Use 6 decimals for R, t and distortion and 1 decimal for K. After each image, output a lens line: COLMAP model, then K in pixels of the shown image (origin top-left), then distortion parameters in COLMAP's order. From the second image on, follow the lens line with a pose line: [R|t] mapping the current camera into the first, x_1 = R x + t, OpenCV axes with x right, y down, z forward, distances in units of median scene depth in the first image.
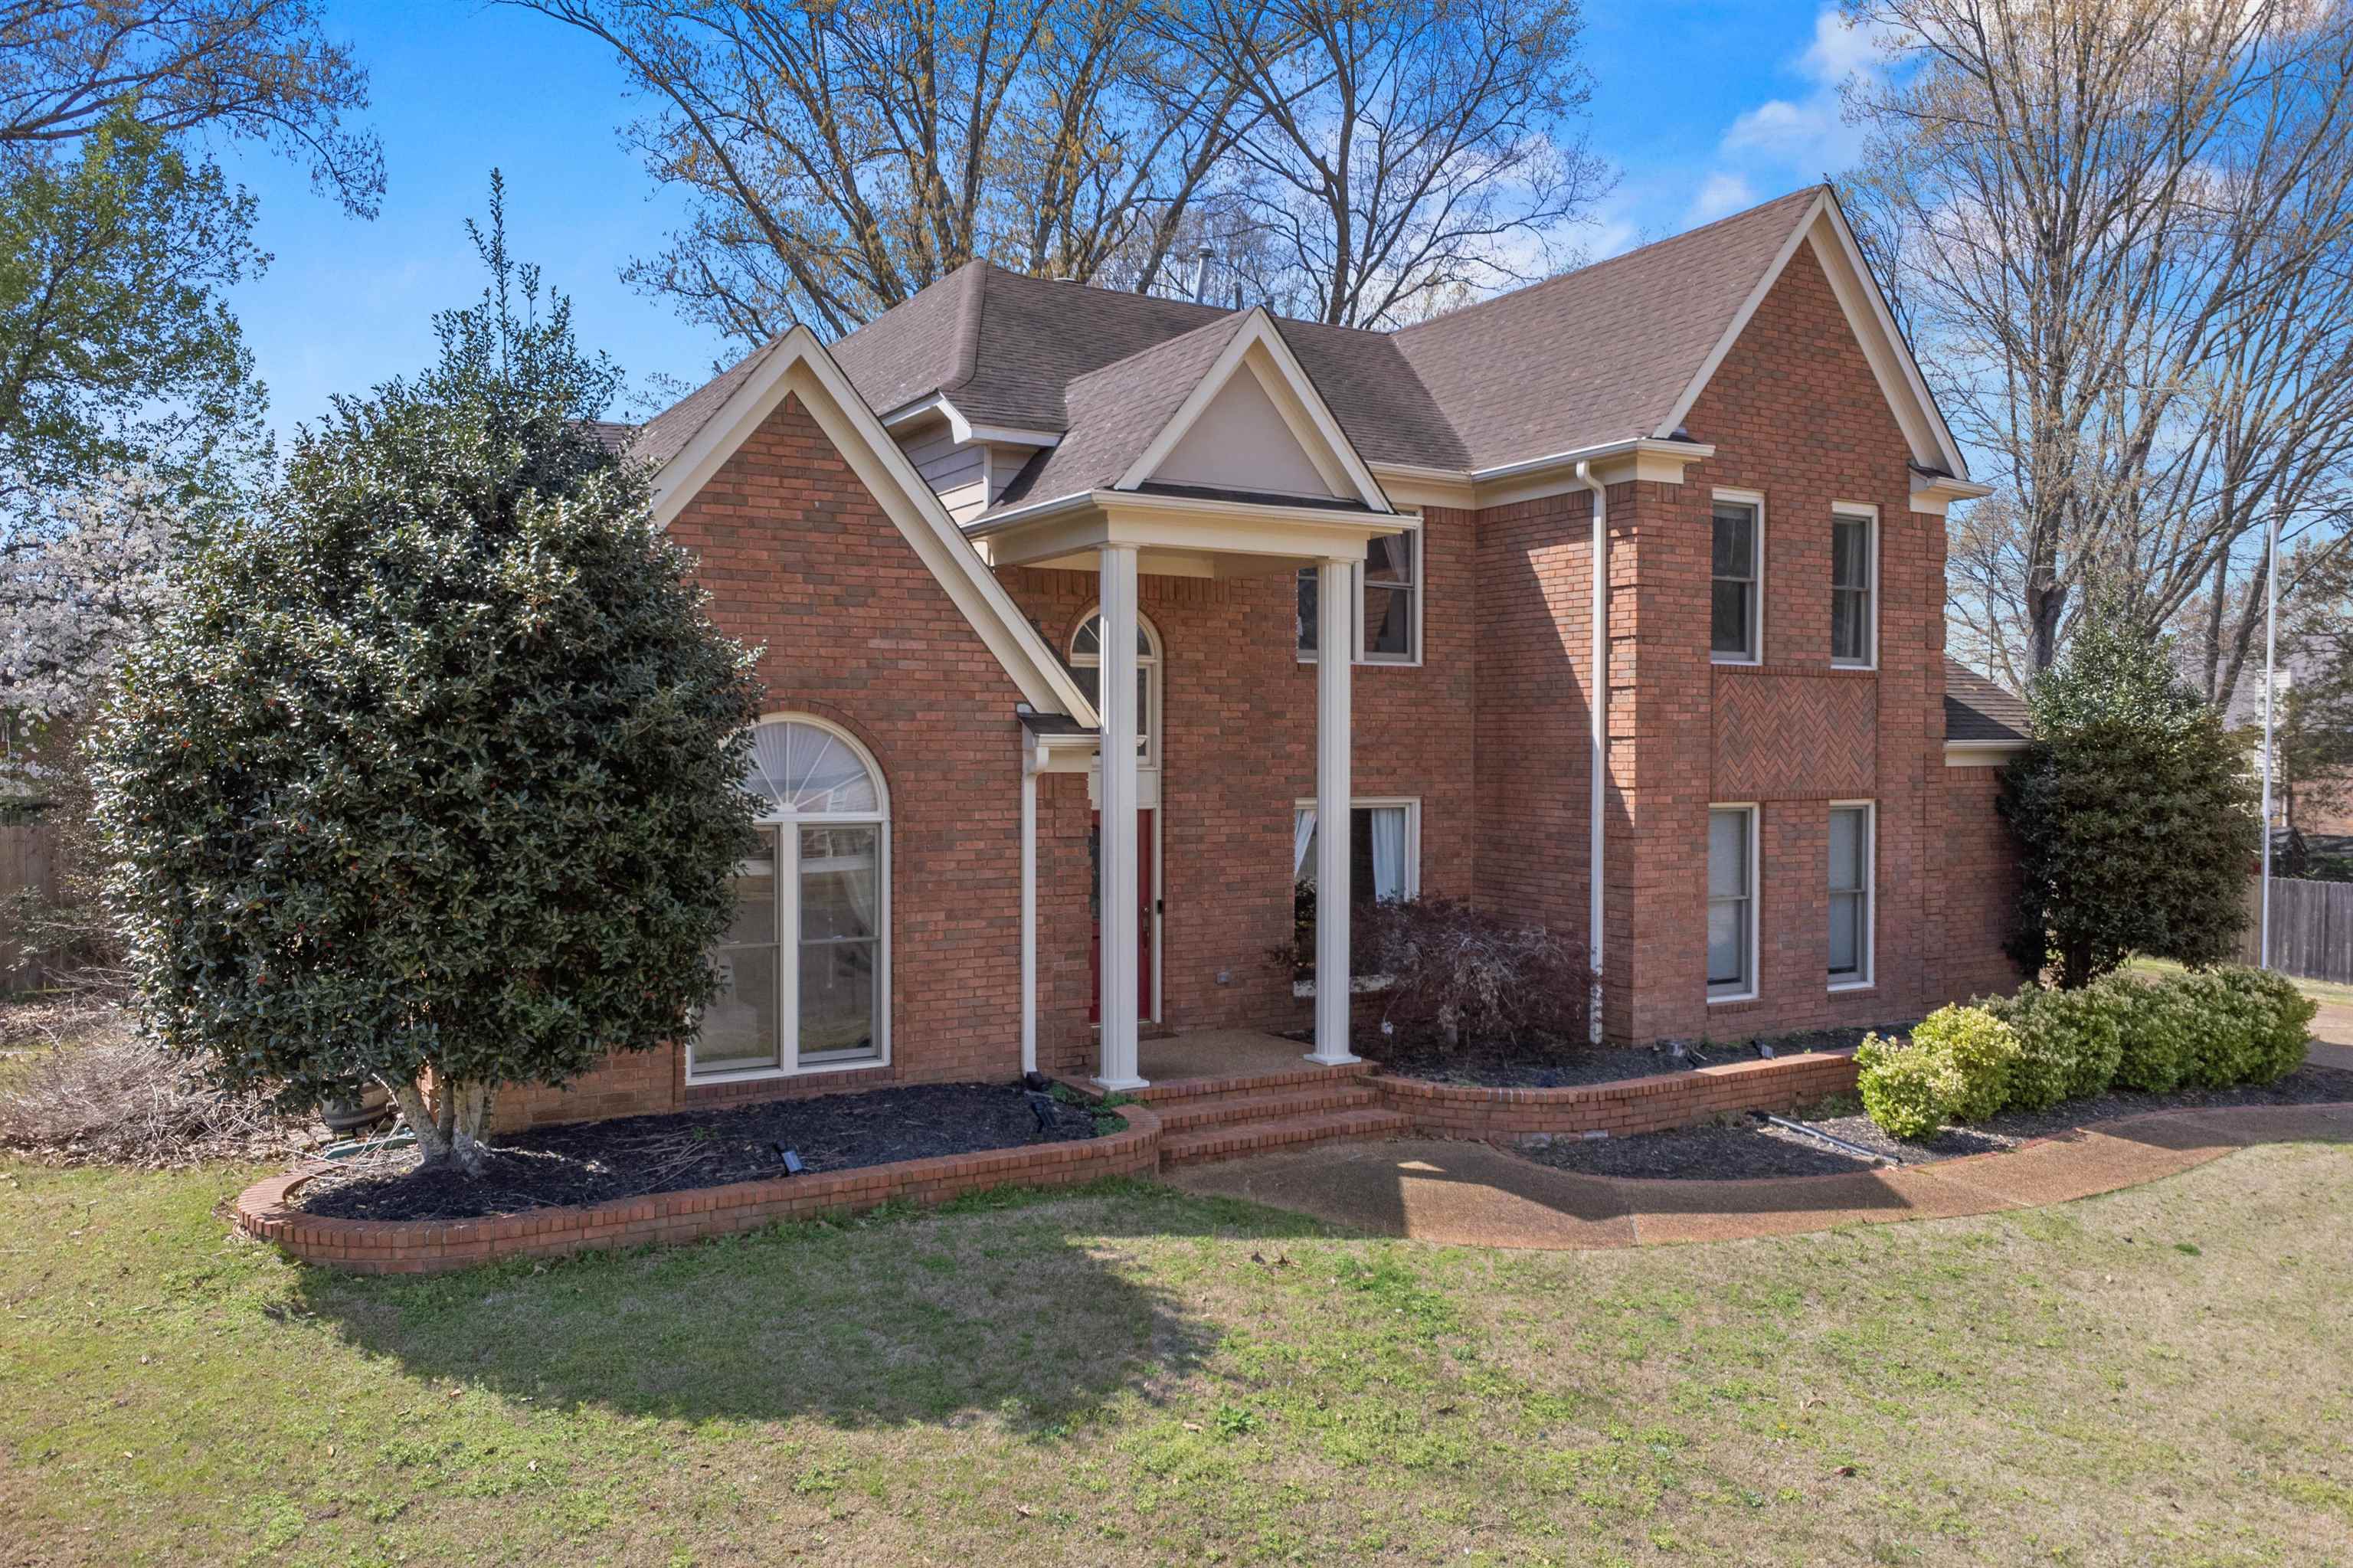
lens RADIAL K [[1724.2, 0, 1176.5], [0, 1724.2, 784.0], [0, 0, 1]] dist [-0.003405, -0.006129]
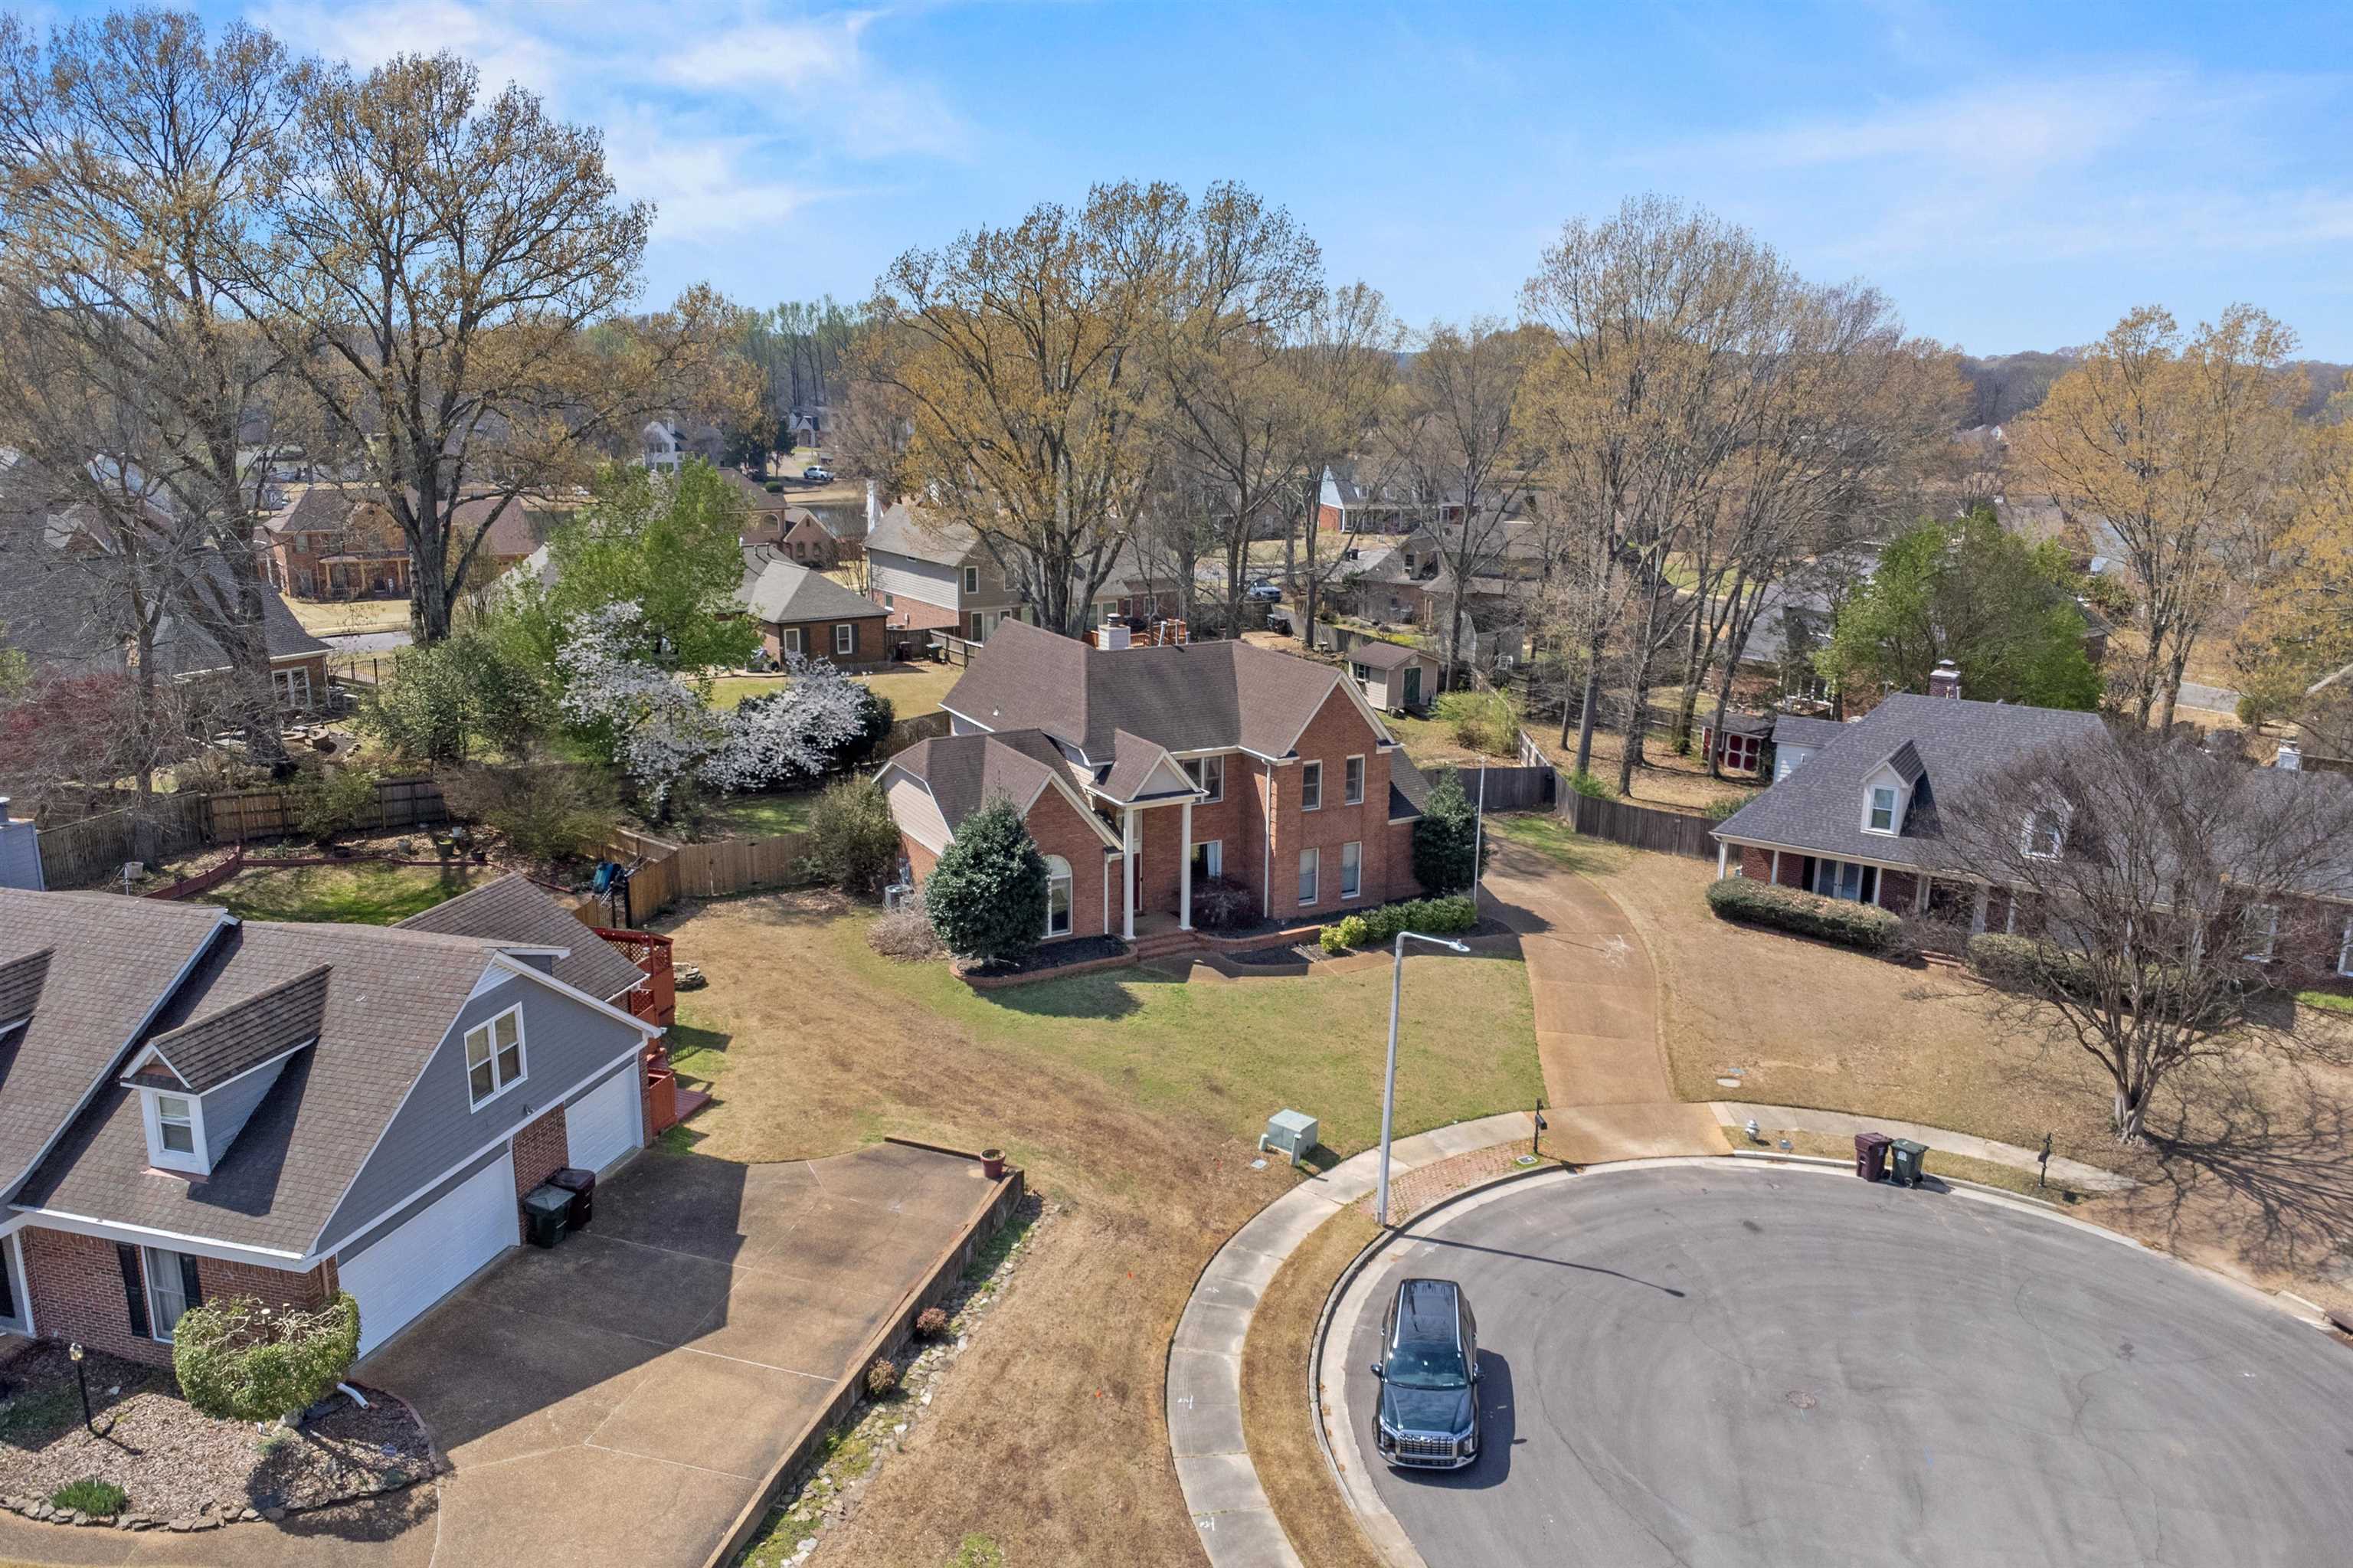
lens RADIAL K [[1724.2, 0, 1176.5], [0, 1724.2, 784.0], [0, 0, 1]] dist [-0.003405, -0.006129]
pose [[0.999684, 0.020788, -0.014109, 0.131275], [-0.016927, 0.972283, 0.233192, -1.135711], [0.018566, -0.232879, 0.972328, -2.887923]]
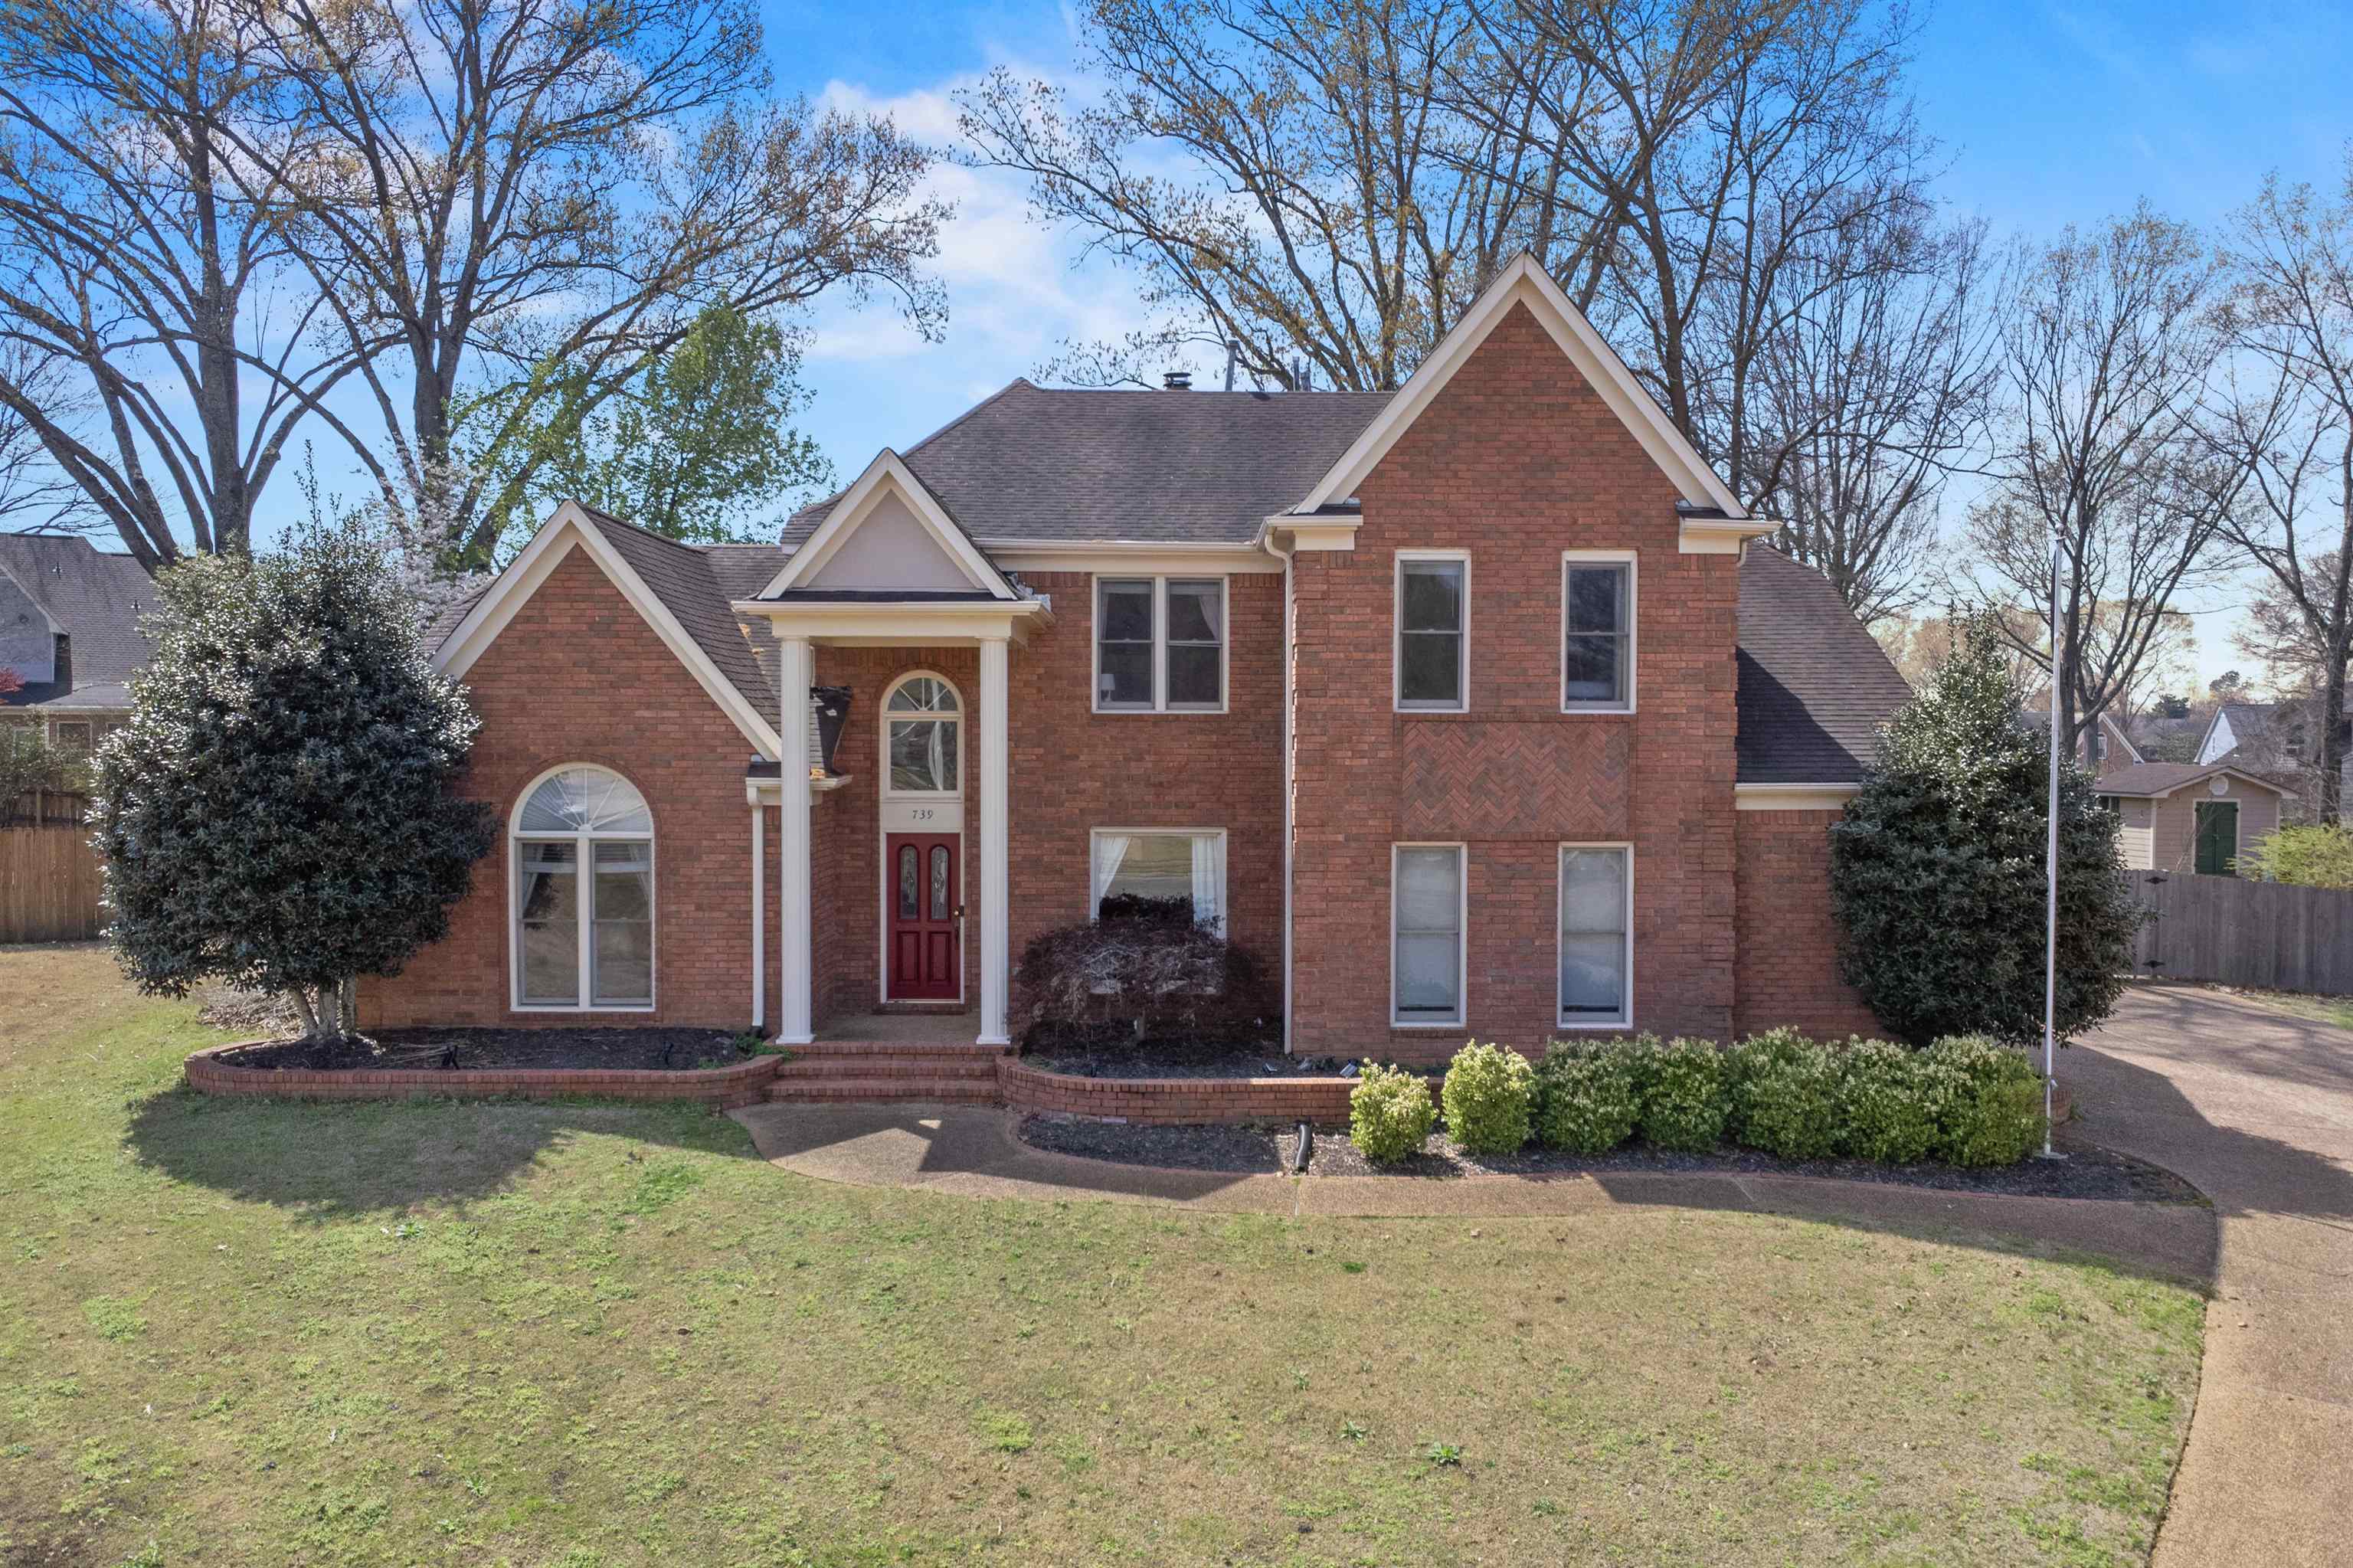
lens RADIAL K [[1724.2, 0, 1176.5], [0, 1724.2, 784.0], [0, 0, 1]] dist [-0.003405, -0.006129]
pose [[0.864147, 0.014873, -0.503019, 0.903805], [-0.012557, 0.999889, 0.007992, -0.039354], [0.503083, -0.000590, 0.864238, -0.005151]]
